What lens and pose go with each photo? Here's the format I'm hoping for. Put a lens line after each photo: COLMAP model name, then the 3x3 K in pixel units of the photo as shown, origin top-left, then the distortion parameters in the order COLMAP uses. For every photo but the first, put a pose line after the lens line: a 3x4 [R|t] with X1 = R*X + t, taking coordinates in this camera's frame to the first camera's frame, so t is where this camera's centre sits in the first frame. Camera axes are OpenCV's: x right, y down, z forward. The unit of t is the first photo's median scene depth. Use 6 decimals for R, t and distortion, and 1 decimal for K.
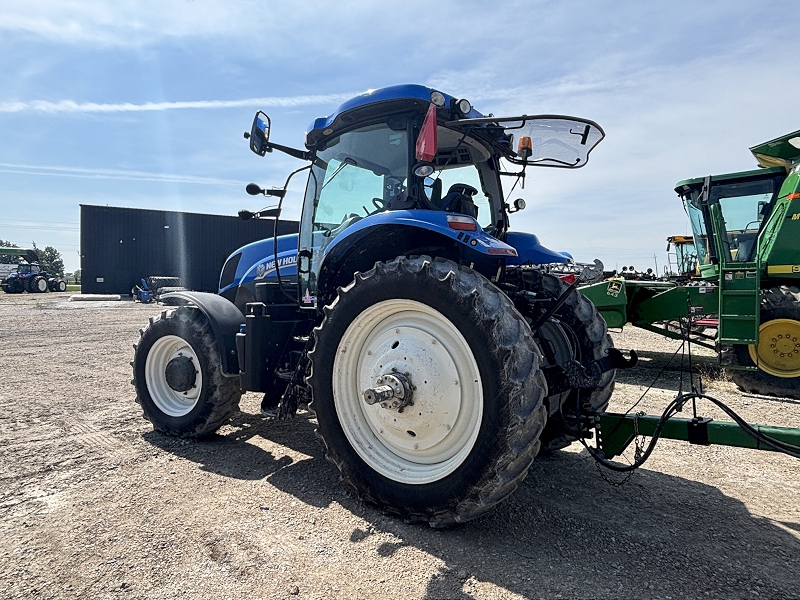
lens RADIAL K [[493.8, 0, 396.0], [0, 493.8, 300.0], [0, 0, 1]] dist [0.014000, -0.015057]
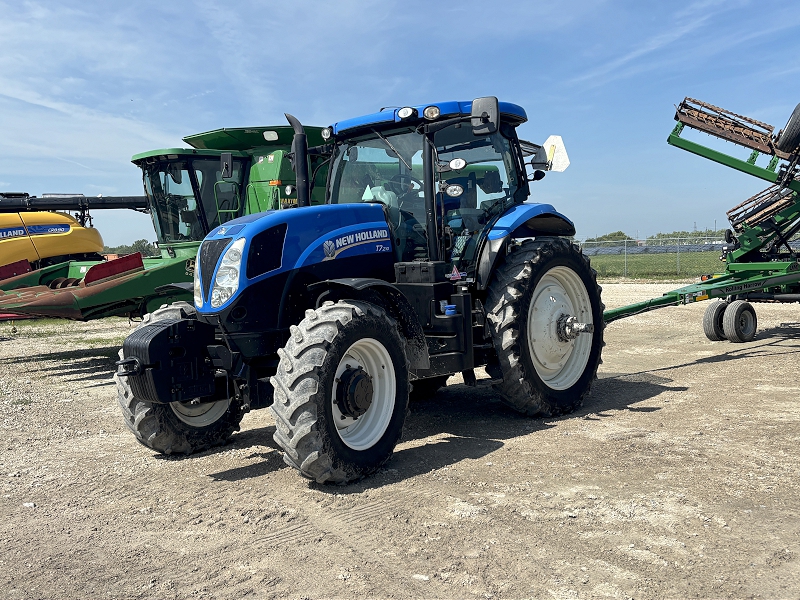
lens RADIAL K [[809.5, 0, 398.9], [0, 809.5, 299.6], [0, 0, 1]] dist [0.010678, 0.000000]
pose [[0.100543, -0.067230, 0.992659, -1.799802], [0.065252, 0.996012, 0.060848, -0.059348], [-0.992791, 0.058655, 0.104529, 0.908210]]
